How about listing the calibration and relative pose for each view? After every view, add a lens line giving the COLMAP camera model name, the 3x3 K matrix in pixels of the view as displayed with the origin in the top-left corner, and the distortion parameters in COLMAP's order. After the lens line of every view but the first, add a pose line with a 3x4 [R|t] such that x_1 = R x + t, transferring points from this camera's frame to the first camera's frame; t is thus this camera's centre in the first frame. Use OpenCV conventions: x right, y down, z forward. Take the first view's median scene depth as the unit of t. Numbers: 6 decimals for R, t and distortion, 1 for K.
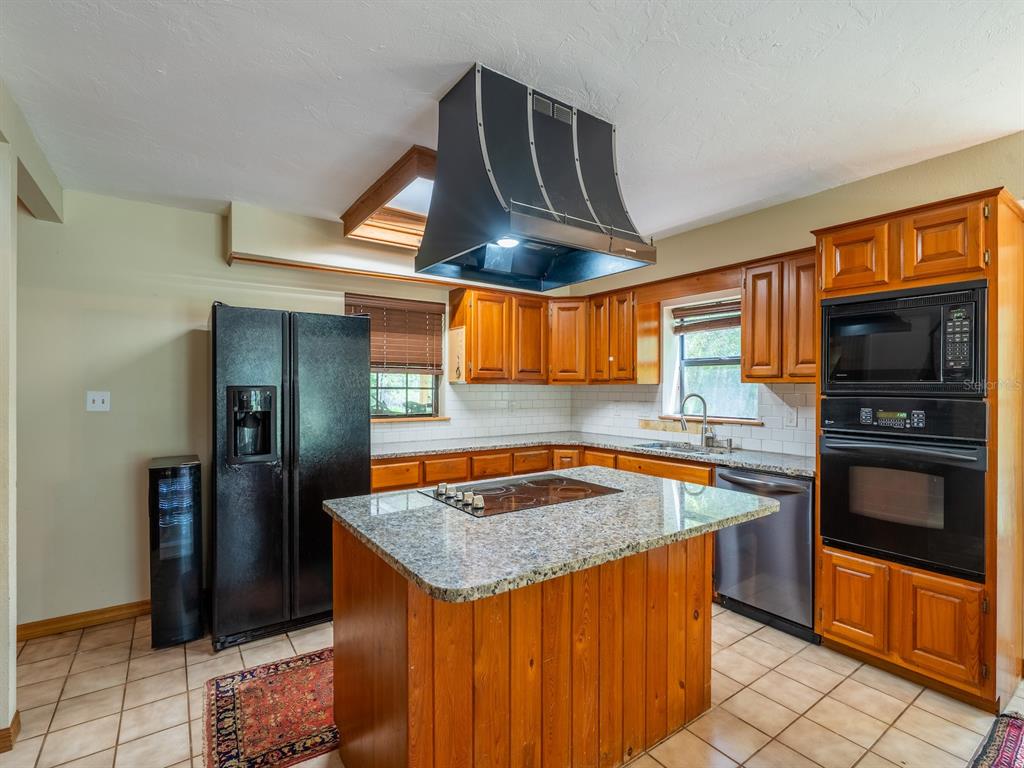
lens RADIAL K [[483.8, 0, 512.0], [0, 483.8, 384.0], [0, 0, 1]] dist [-0.000051, 0.000303]
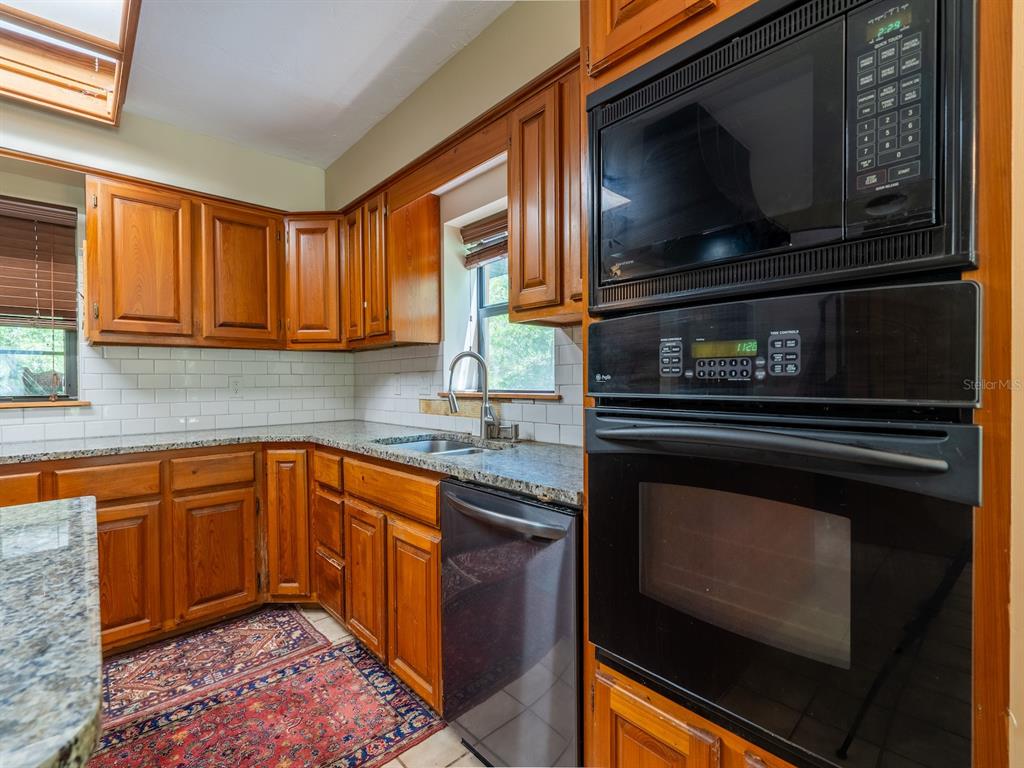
lens RADIAL K [[475.5, 0, 512.0], [0, 475.5, 384.0], [0, 0, 1]] dist [-0.002190, -0.000346]
pose [[0.990873, -0.013658, 0.134108, 0.507192], [0.011799, 0.999823, 0.014643, 0.074875], [-0.134284, -0.012927, 0.990859, 0.580999]]
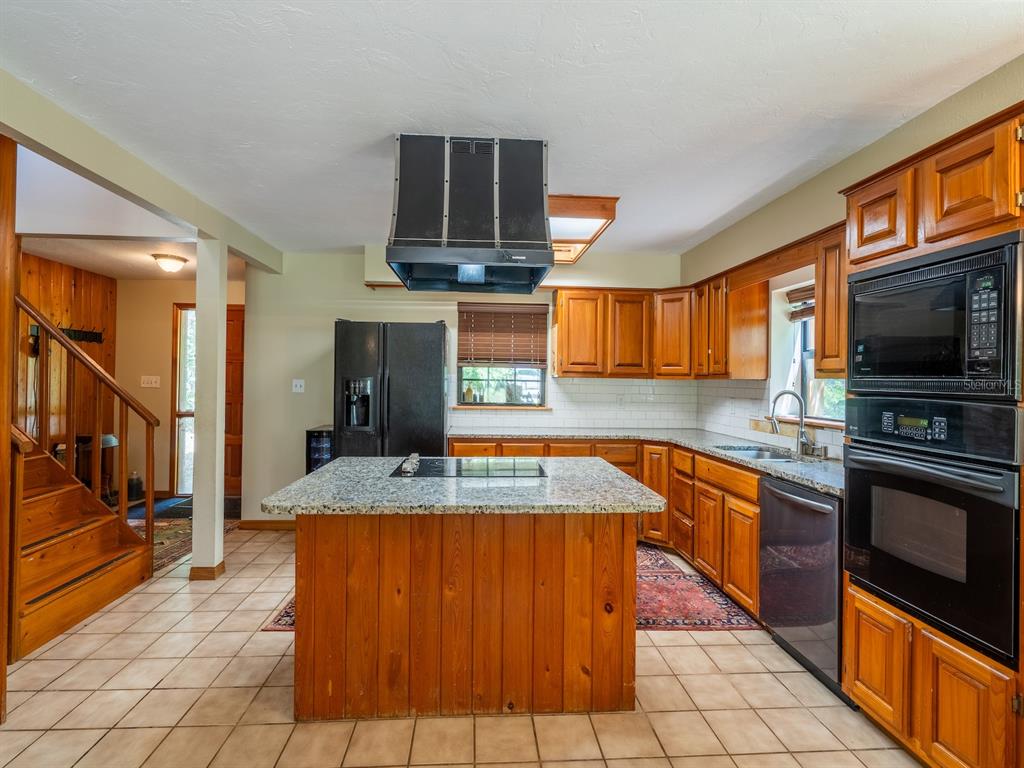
lens RADIAL K [[478.4, 0, 501.7], [0, 478.4, 372.4], [0, 0, 1]] dist [-0.000424, 0.000030]
pose [[0.854642, 0.003373, -0.519206, 0.554438], [-0.009432, 0.999915, -0.009030, -0.000319], [0.519131, 0.012615, 0.854601, 0.025088]]
